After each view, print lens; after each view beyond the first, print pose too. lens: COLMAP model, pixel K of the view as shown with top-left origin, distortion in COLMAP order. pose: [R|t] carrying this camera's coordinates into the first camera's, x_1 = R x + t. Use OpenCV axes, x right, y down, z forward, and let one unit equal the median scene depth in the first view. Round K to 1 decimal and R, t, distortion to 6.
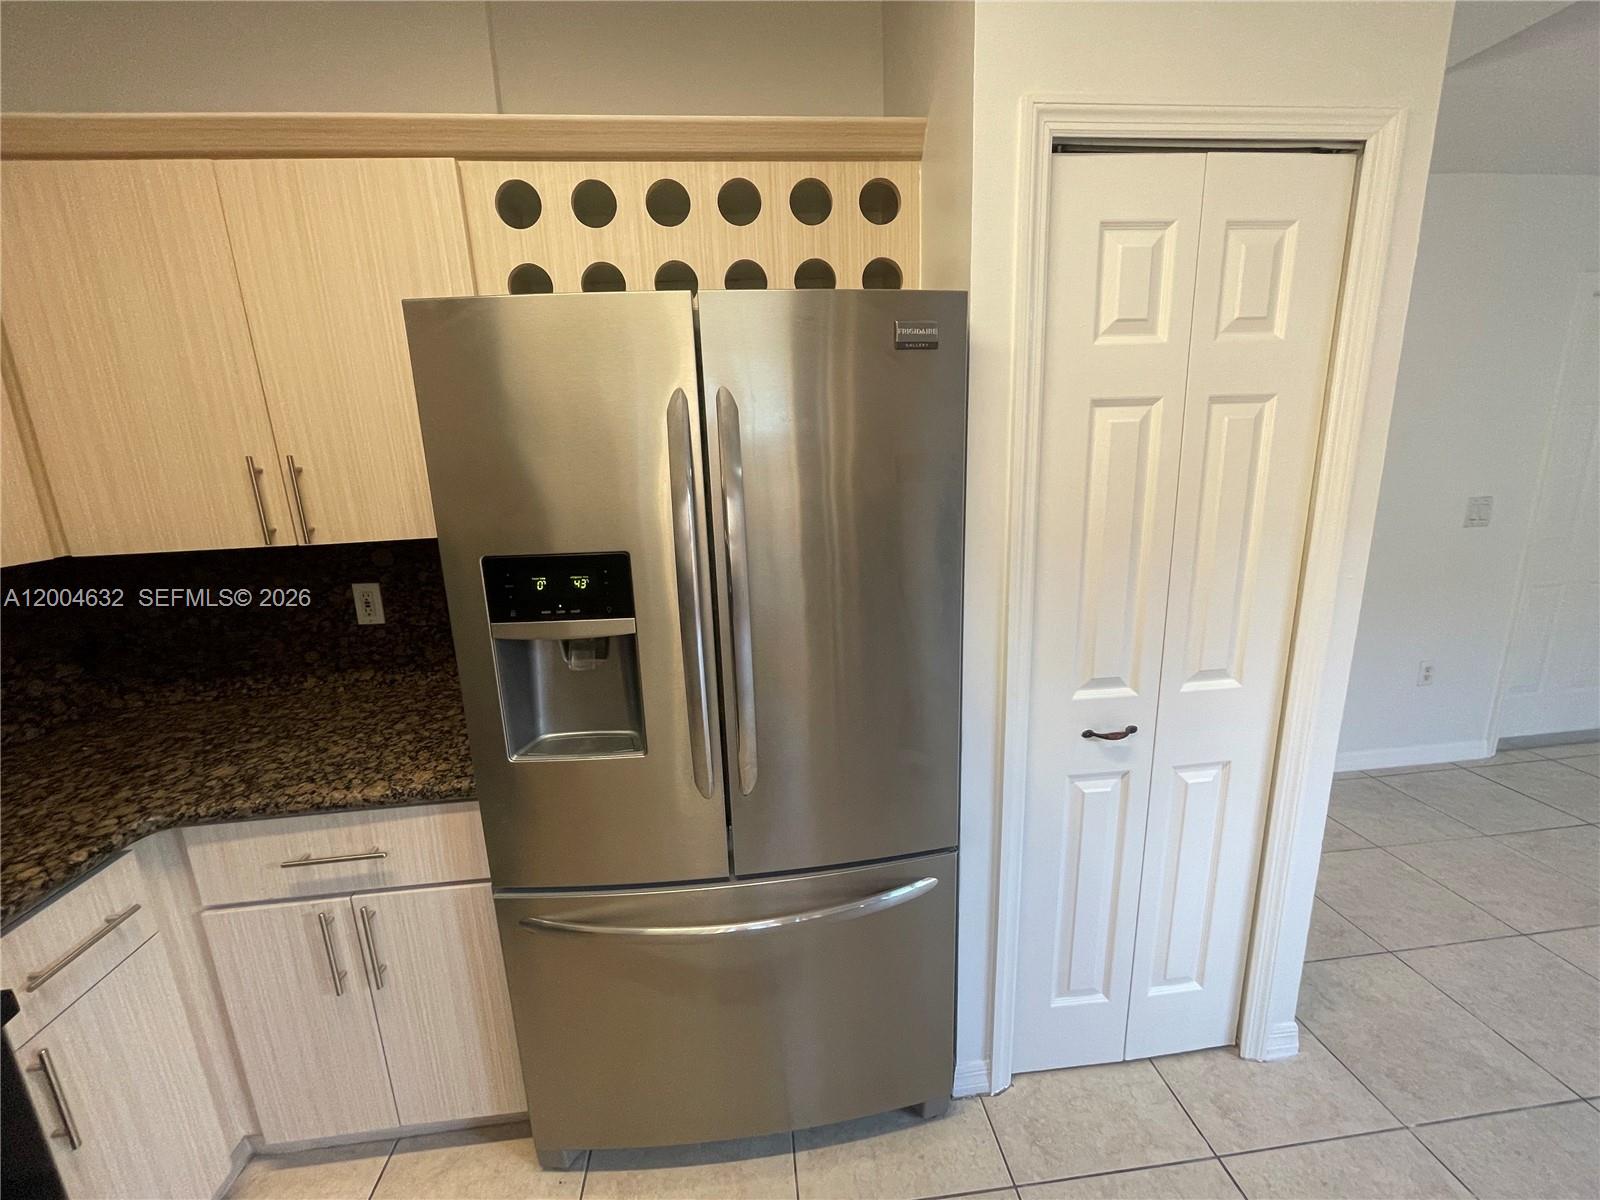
lens RADIAL K [[651.6, 0, 800.0], [0, 651.6, 600.0], [0, 0, 1]] dist [-0.001103, 0.000328]
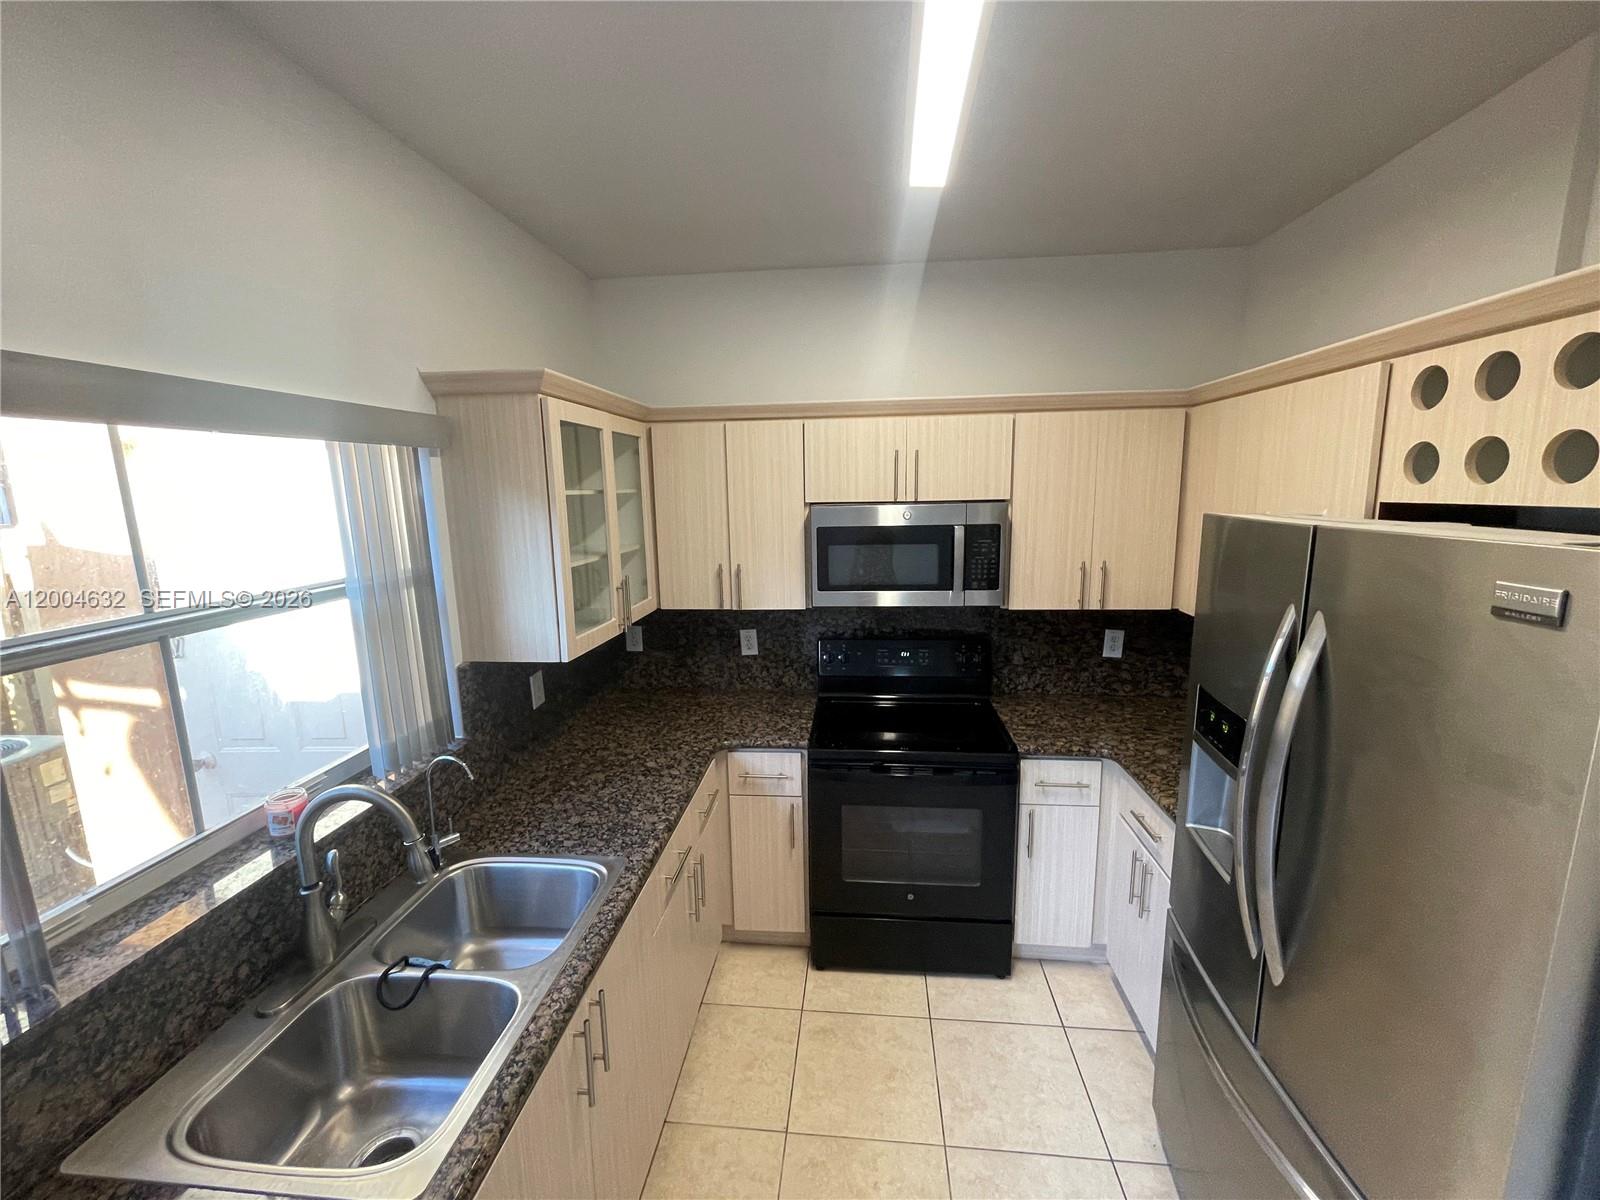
lens RADIAL K [[651.6, 0, 800.0], [0, 651.6, 600.0], [0, 0, 1]] dist [-0.001103, 0.000328]
pose [[-0.198324, 0.209886, -0.957400, 0.858331], [-0.195383, 0.948733, 0.248459, -0.356453], [0.960465, 0.236335, -0.147148, 0.264382]]
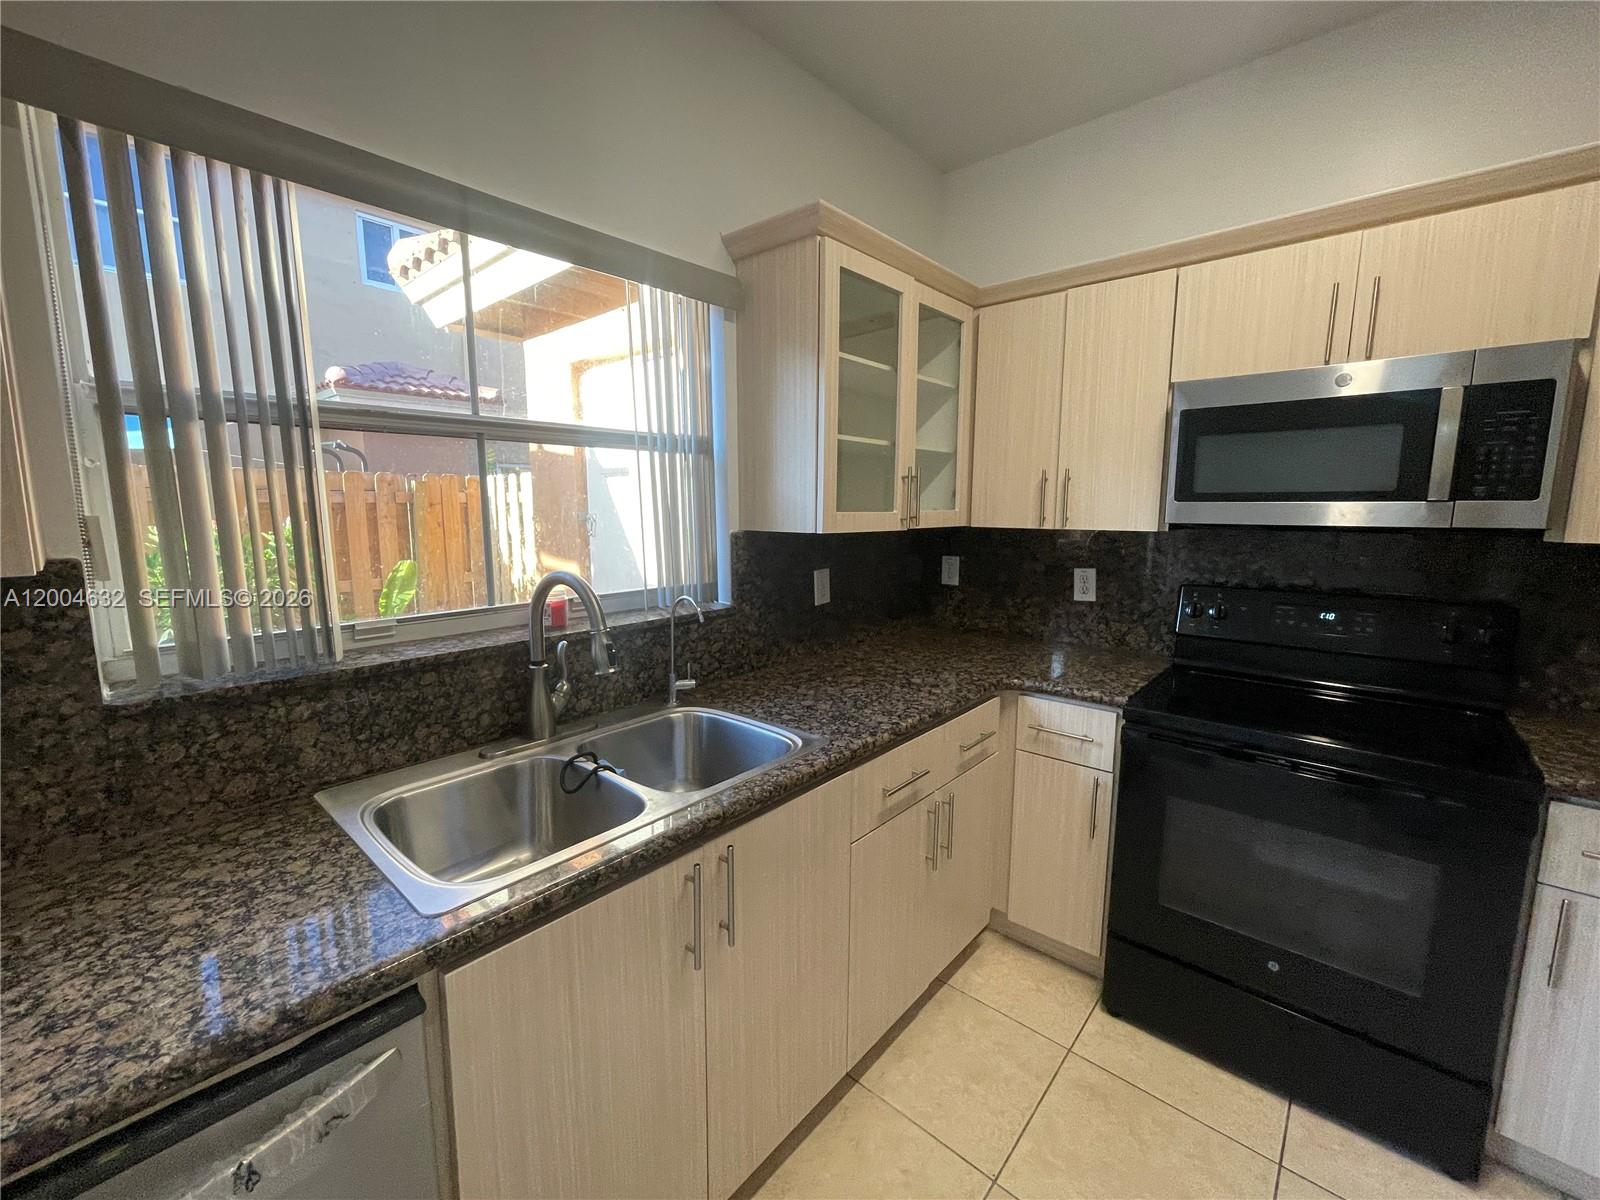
lens RADIAL K [[646.4, 0, 800.0], [0, 646.4, 600.0], [0, 0, 1]] dist [0.014347, -0.007301]
pose [[-0.733633, 0.135033, -0.665994, 0.542291], [-0.126813, 0.935637, 0.329397, -0.069948], [0.667608, 0.326114, -0.669290, 0.492516]]
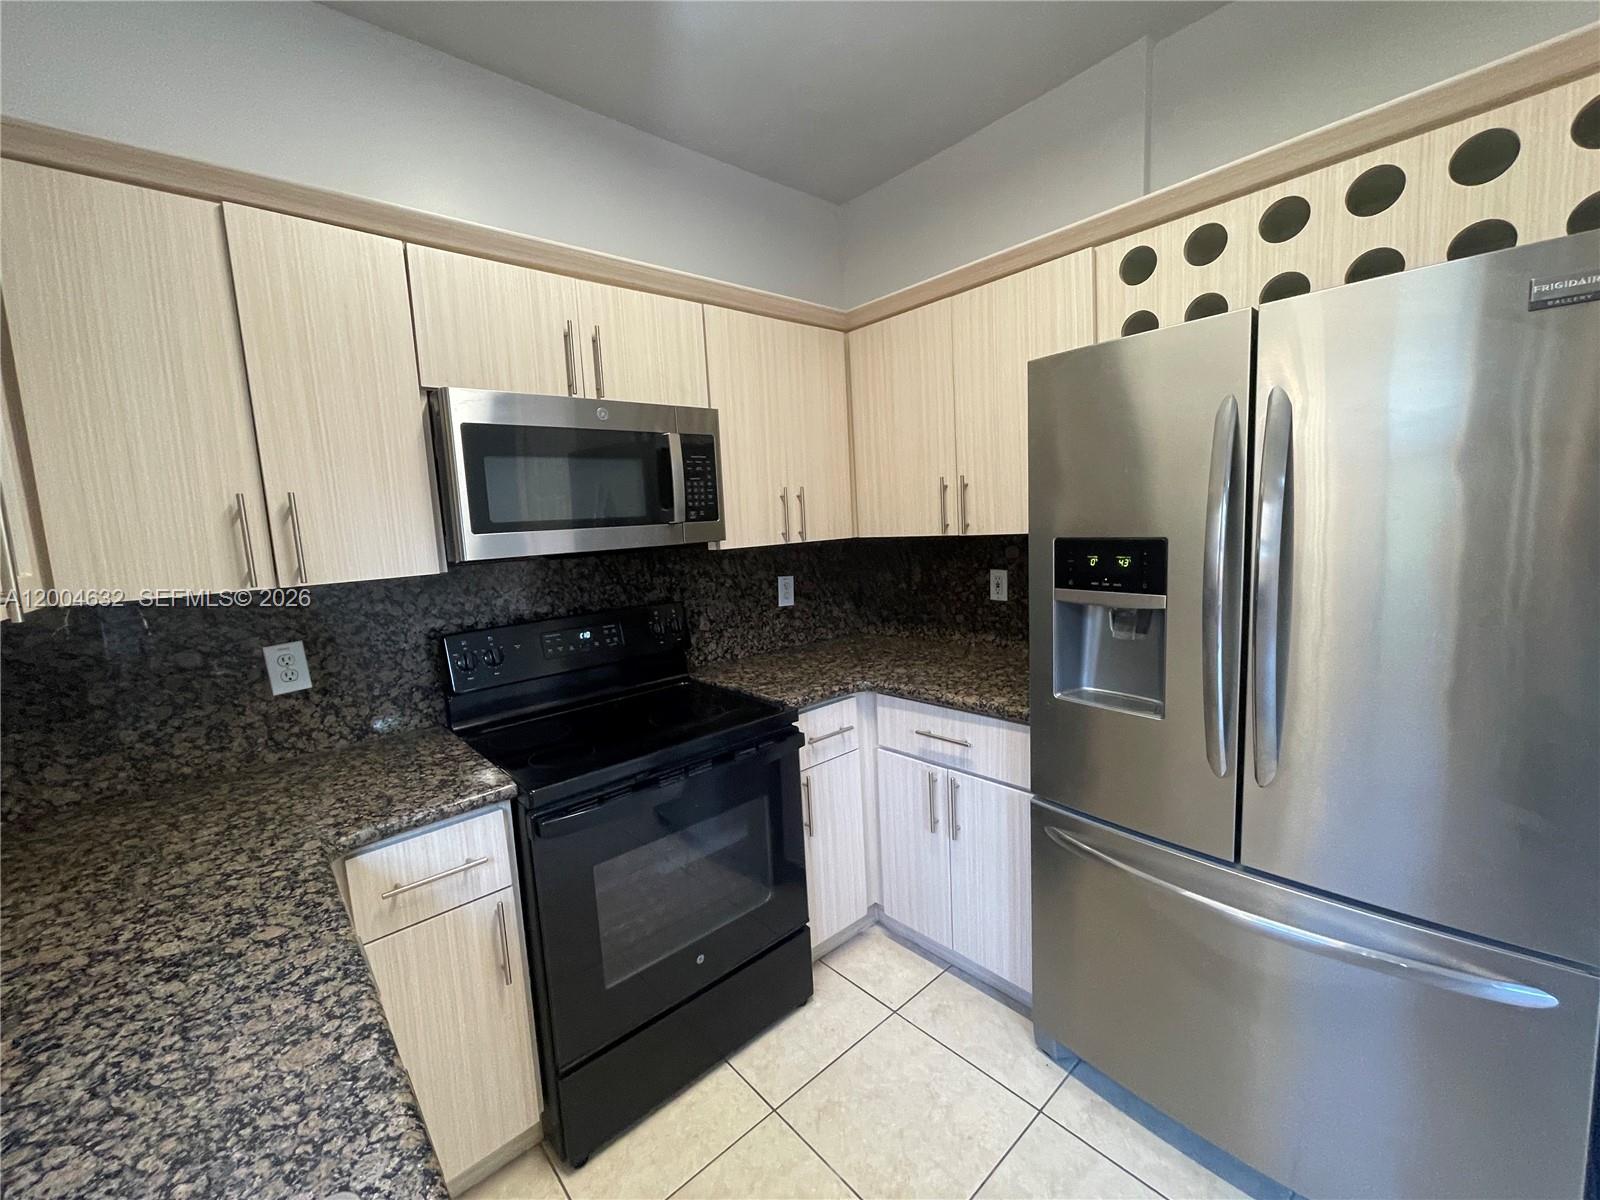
lens RADIAL K [[646.4, 0, 800.0], [0, 646.4, 600.0], [0, 0, 1]] dist [0.014347, -0.007301]
pose [[0.585195, 0.107544, -0.803730, 0.256691], [-0.150228, 0.988387, 0.022871, 0.093016], [0.796855, 0.107358, 0.594555, -0.185726]]
